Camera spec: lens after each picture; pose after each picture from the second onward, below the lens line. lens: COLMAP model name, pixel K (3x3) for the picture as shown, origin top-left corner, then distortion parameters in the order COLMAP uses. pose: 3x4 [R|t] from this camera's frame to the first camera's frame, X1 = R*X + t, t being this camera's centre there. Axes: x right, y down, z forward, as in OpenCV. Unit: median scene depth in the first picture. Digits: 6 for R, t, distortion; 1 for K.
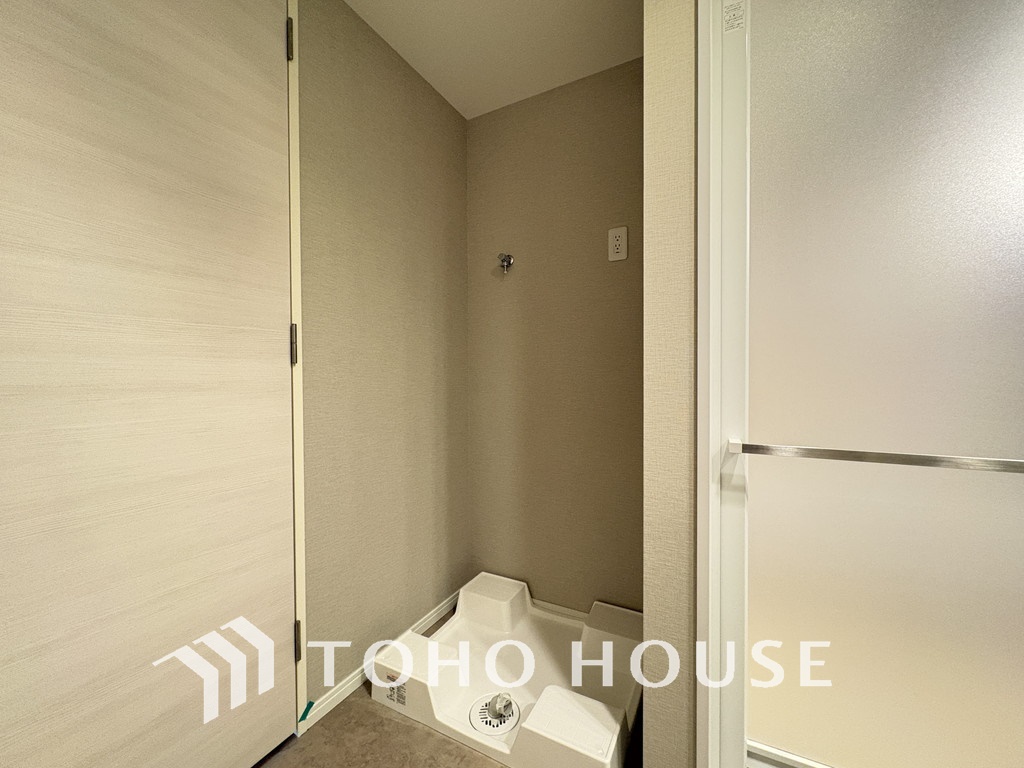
lens RADIAL K [[408.4, 0, 514.4], [0, 408.4, 386.1], [0, 0, 1]] dist [-0.000398, 0.001073]
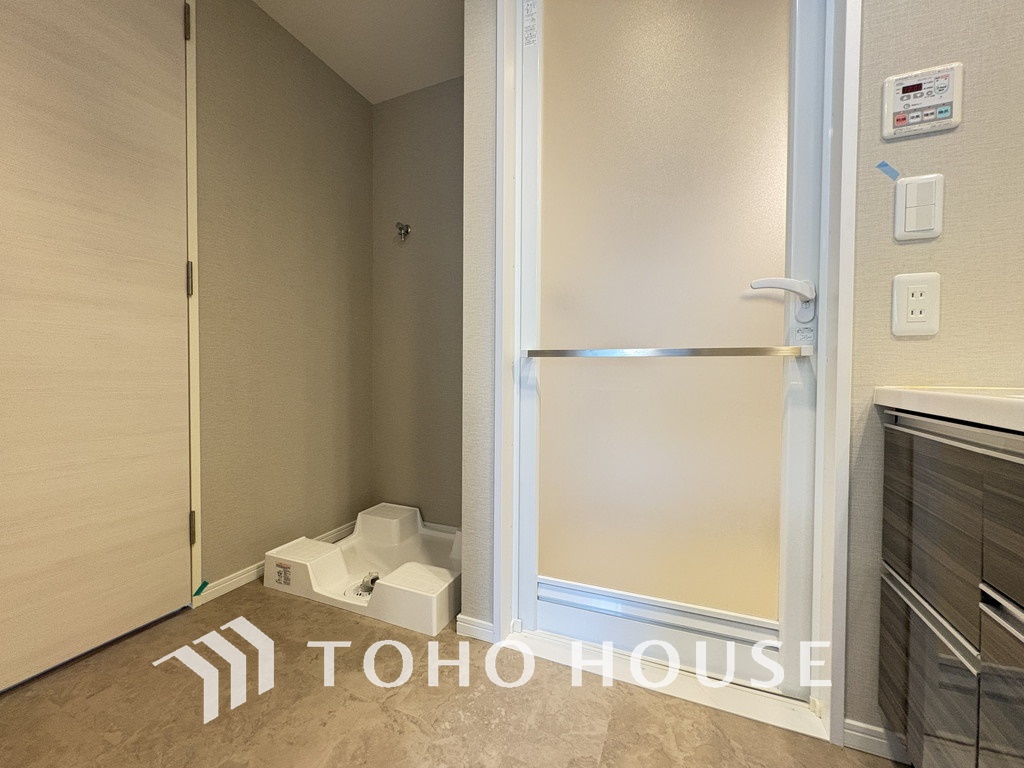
lens RADIAL K [[408.4, 0, 512.4], [0, 408.4, 384.5], [0, 0, 1]] dist [-0.000398, 0.001073]
pose [[0.996199, 0.008171, 0.086717, 0.283528], [-0.008616, 0.999952, 0.004760, 0.182475], [-0.086674, -0.005489, 0.996222, -0.259543]]
